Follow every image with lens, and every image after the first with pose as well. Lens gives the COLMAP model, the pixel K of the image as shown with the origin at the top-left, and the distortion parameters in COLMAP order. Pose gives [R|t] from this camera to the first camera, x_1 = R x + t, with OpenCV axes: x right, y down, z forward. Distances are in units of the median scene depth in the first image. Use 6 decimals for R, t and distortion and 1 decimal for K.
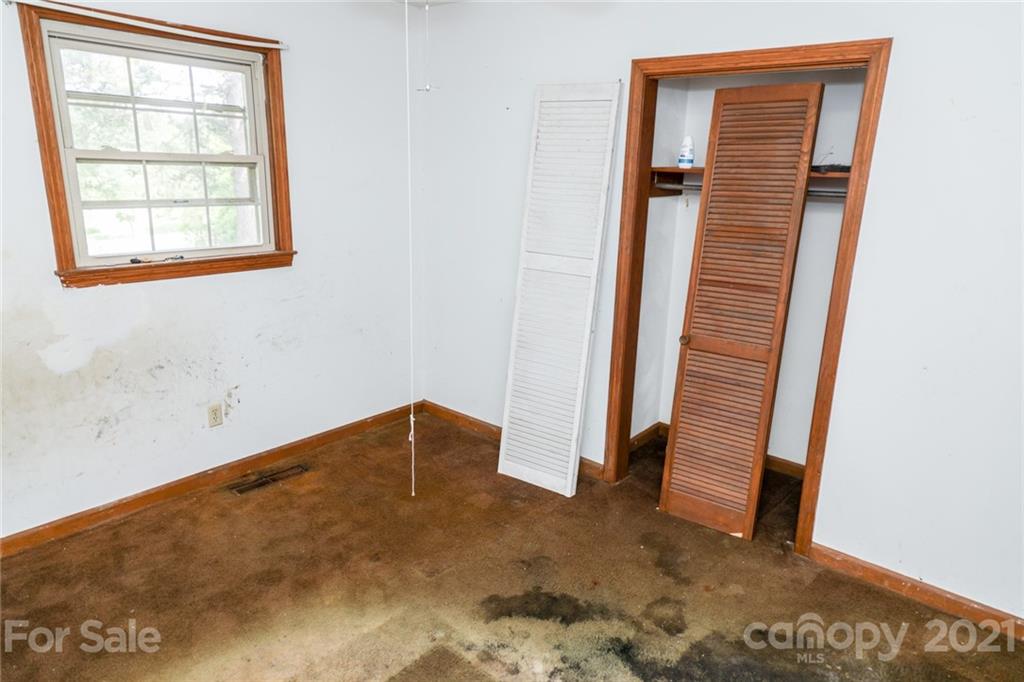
lens RADIAL K [[677.7, 0, 516.0], [0, 677.7, 332.2], [0, 0, 1]] dist [0.038535, 0.001594]
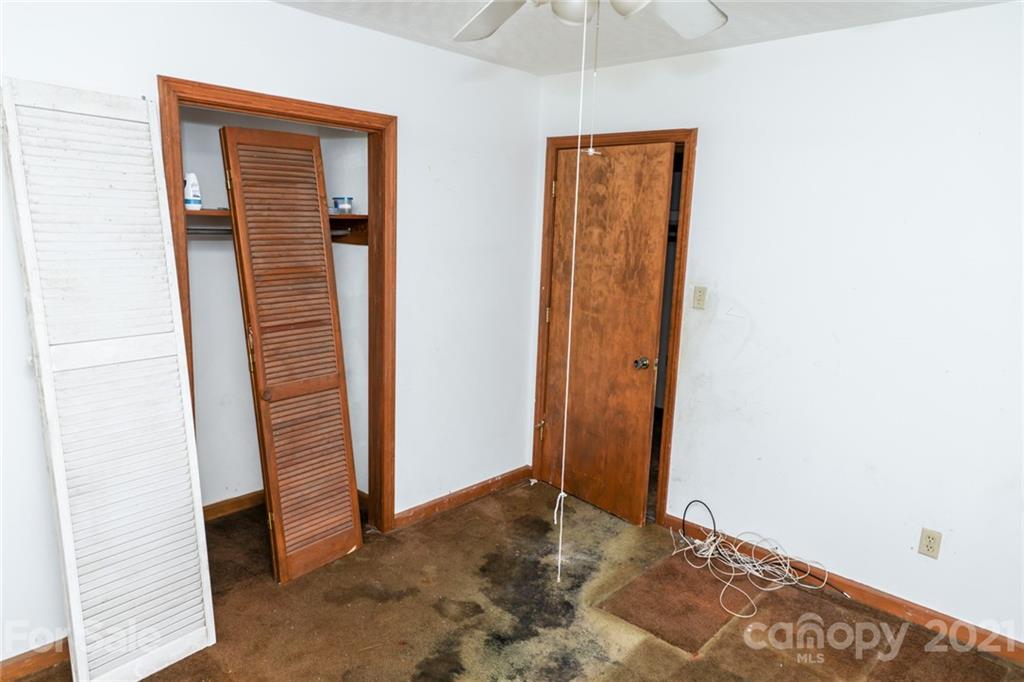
lens RADIAL K [[677.7, 0, 516.0], [0, 677.7, 332.2], [0, 0, 1]] dist [0.038535, 0.001594]
pose [[0.045431, -0.196520, 0.979447, -0.658592], [0.216968, 0.958995, 0.182352, -0.173928], [-0.975121, 0.204224, 0.086206, 0.601405]]
